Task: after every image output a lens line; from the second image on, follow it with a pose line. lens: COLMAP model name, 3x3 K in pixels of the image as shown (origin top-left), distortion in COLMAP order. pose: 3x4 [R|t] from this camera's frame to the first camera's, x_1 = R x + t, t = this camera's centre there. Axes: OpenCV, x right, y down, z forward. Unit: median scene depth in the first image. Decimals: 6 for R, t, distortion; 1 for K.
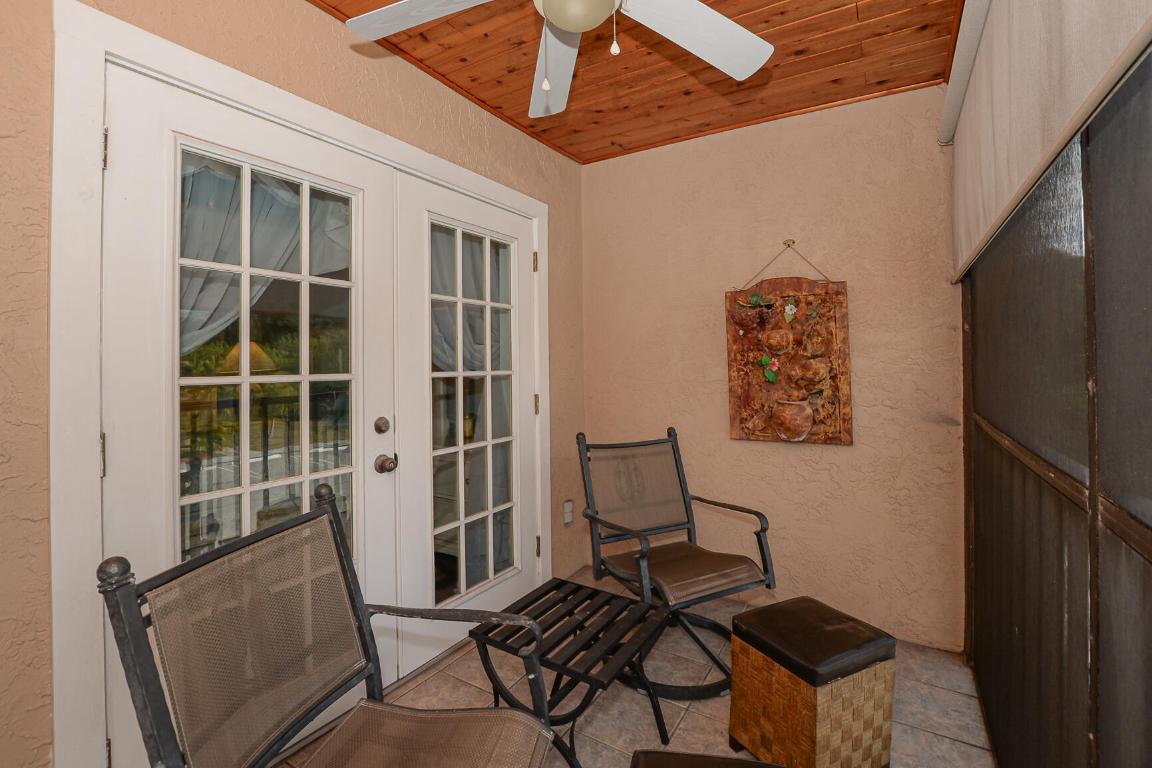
lens RADIAL K [[519.0, 0, 570.0], [0, 519.0, 362.8], [0, 0, 1]] dist [-0.032135, 0.006837]
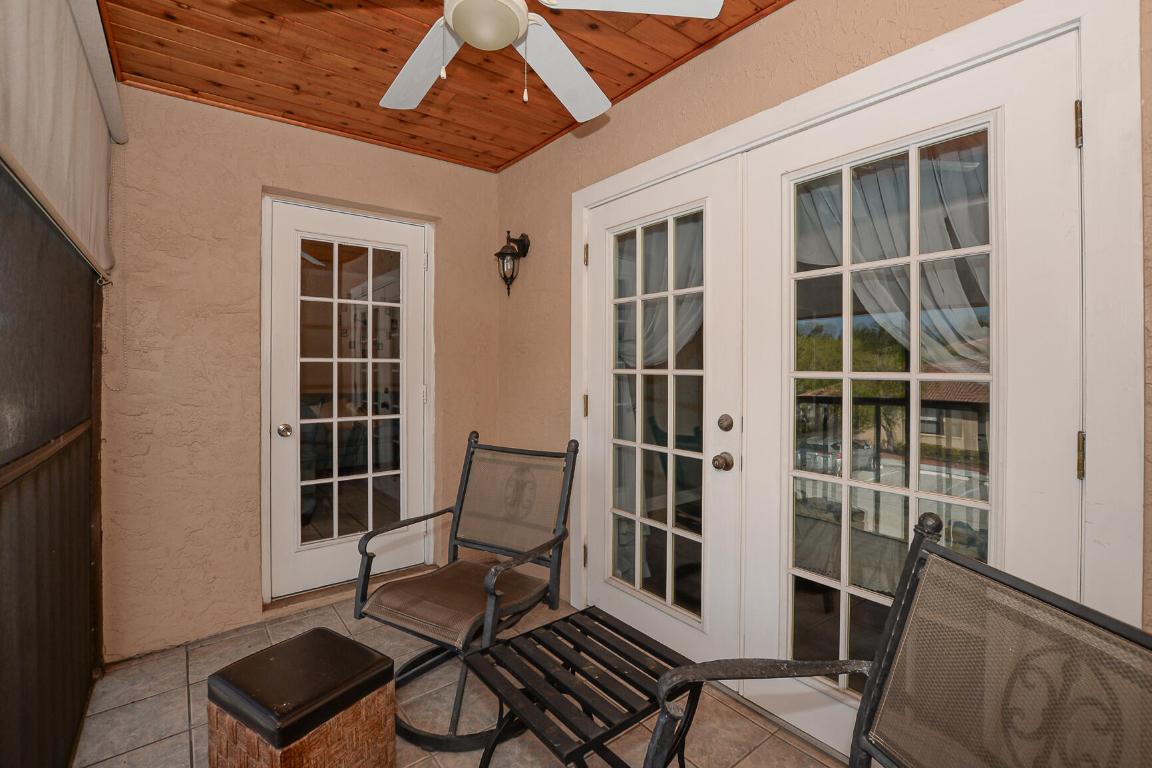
lens RADIAL K [[519.0, 0, 570.0], [0, 519.0, 362.8], [0, 0, 1]] dist [-0.032135, 0.006837]
pose [[-0.337336, 0.007632, -0.941353, 0.177242], [0.008287, 0.999952, 0.005137, -0.000729], [0.941348, -0.006068, -0.337383, 0.276900]]
